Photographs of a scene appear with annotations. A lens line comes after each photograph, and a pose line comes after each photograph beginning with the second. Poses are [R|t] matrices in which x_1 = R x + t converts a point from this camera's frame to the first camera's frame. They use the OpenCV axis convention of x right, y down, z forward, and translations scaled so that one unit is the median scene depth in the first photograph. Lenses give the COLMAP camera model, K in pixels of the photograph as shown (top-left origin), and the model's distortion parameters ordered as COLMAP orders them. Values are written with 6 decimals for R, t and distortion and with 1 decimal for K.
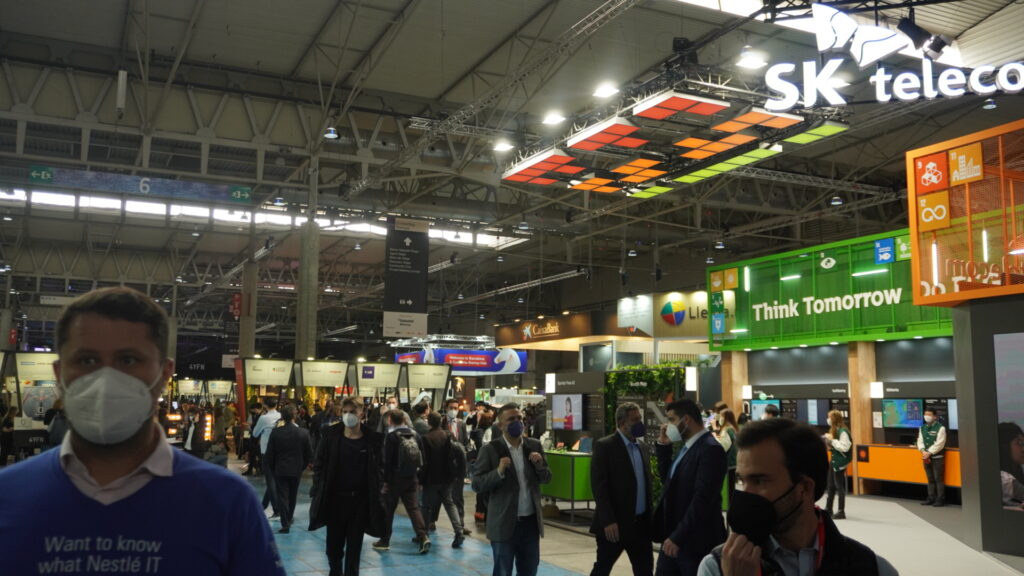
lens RADIAL K [[923.9, 0, 513.5], [0, 923.9, 286.6], [0, 0, 1]] dist [-0.009665, -0.006589]
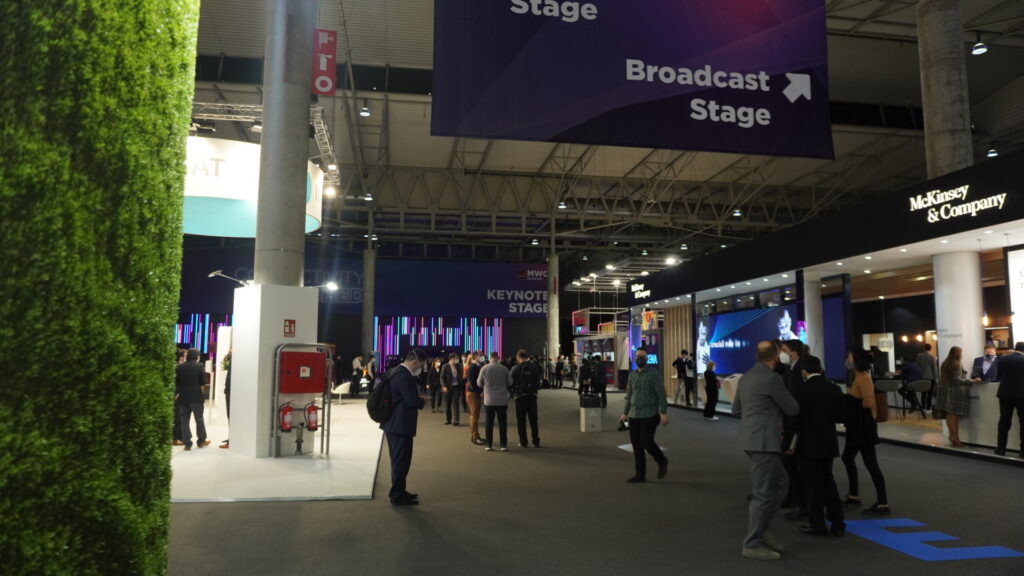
lens RADIAL K [[691.7, 0, 513.2], [0, 691.7, 289.0], [0, 0, 1]] dist [-0.043494, 0.023888]
pose [[0.962072, -0.040262, -0.269810, 0.063890], [0.045230, 0.998902, 0.012220, -0.026815], [0.269021, -0.023961, 0.962836, -0.308009]]
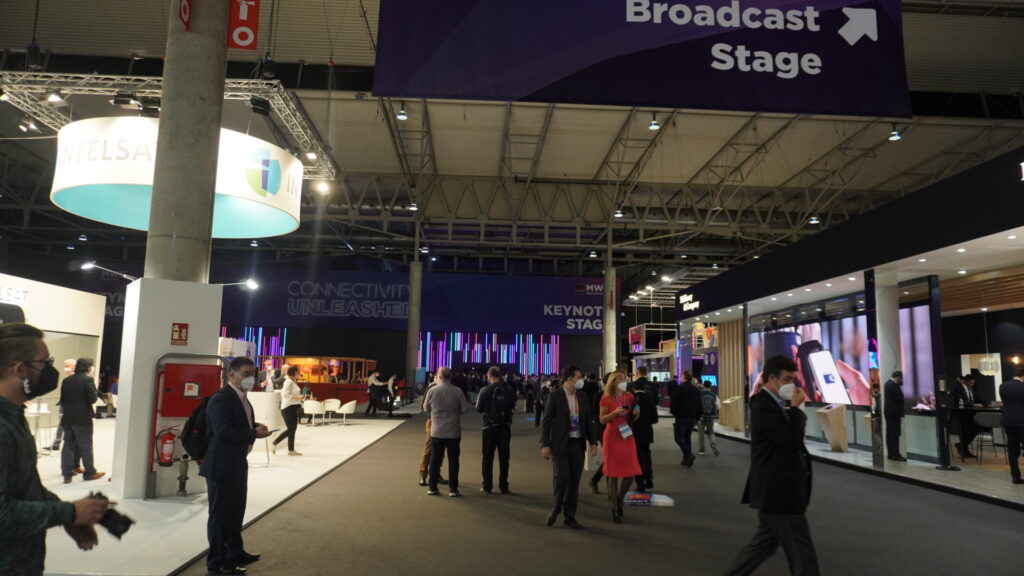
lens RADIAL K [[691.7, 0, 506.6], [0, 691.7, 286.8], [0, 0, 1]] dist [-0.043494, 0.023888]
pose [[0.922739, -0.046294, -0.382634, 0.085407], [0.040750, 0.998914, -0.022585, -0.016593], [0.383264, 0.005247, 0.923624, -0.219557]]
